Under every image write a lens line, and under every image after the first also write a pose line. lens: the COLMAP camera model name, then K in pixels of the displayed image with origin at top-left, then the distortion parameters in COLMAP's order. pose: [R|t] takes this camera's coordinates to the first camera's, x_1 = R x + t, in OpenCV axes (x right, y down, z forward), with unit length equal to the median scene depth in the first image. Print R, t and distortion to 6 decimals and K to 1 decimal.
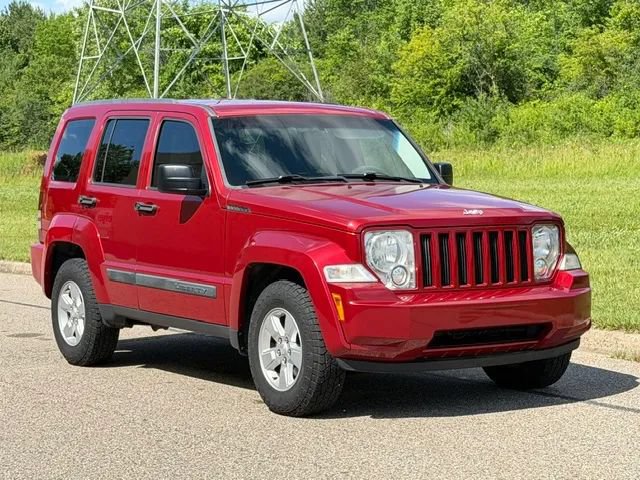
lens RADIAL K [[1498.0, 0, 320.0], [0, 1498.0, 240.0], [0, 0, 1]] dist [0.069922, 0.501200]
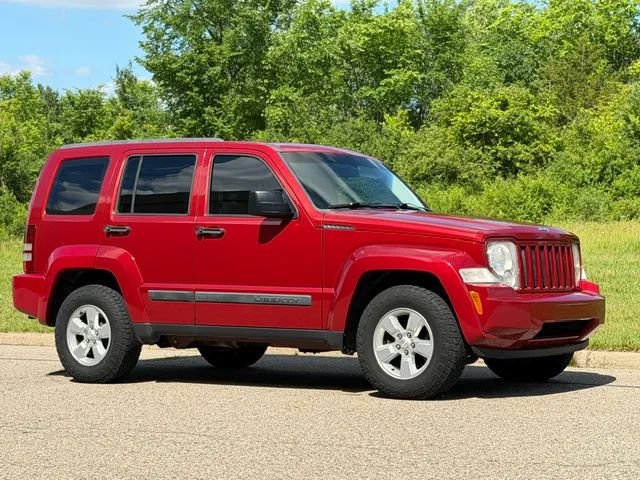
lens RADIAL K [[1350.5, 0, 320.0], [0, 1350.5, 240.0], [0, 0, 1]] dist [0.100387, 0.489361]
pose [[0.930028, 0.008015, 0.367401, -0.440266], [0.016630, 0.997820, -0.063864, 0.054106], [-0.367112, 0.065505, 0.927867, 0.034707]]
